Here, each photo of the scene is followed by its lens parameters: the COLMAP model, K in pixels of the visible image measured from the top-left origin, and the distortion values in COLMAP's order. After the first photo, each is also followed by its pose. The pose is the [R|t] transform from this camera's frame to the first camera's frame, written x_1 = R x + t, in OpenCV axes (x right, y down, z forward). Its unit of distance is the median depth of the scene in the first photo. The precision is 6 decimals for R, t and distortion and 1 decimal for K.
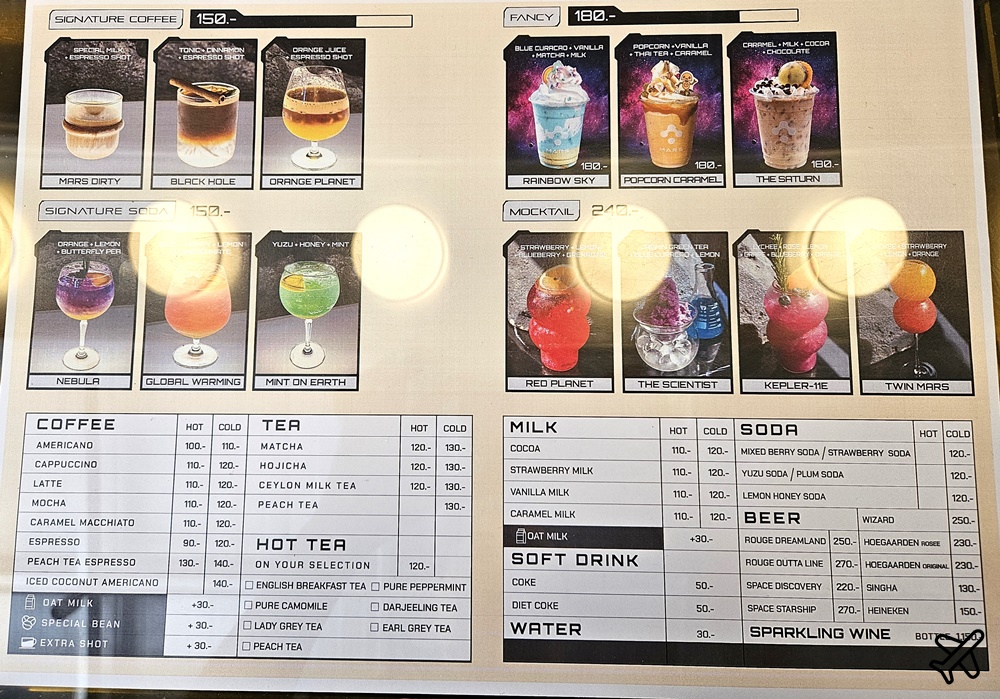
lens RADIAL K [[694.5, 0, 500.0], [0, 694.5, 345.8], [0, 0, 1]] dist [0.027853, 0.003248]
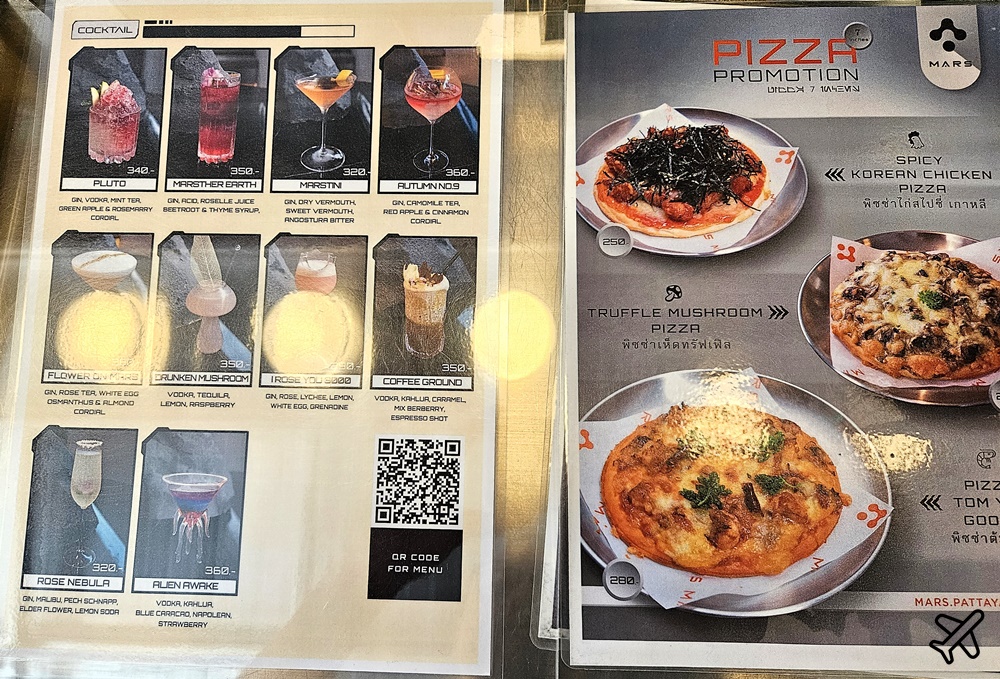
lens RADIAL K [[684.0, 0, 498.9], [0, 684.0, 340.6], [0, 0, 1]] dist [0.008365, -0.001241]
pose [[0.999671, 0.015757, -0.020257, 0.375224], [-0.015984, 0.999811, -0.011091, 0.000854], [0.020079, 0.011411, 0.999733, -0.010275]]
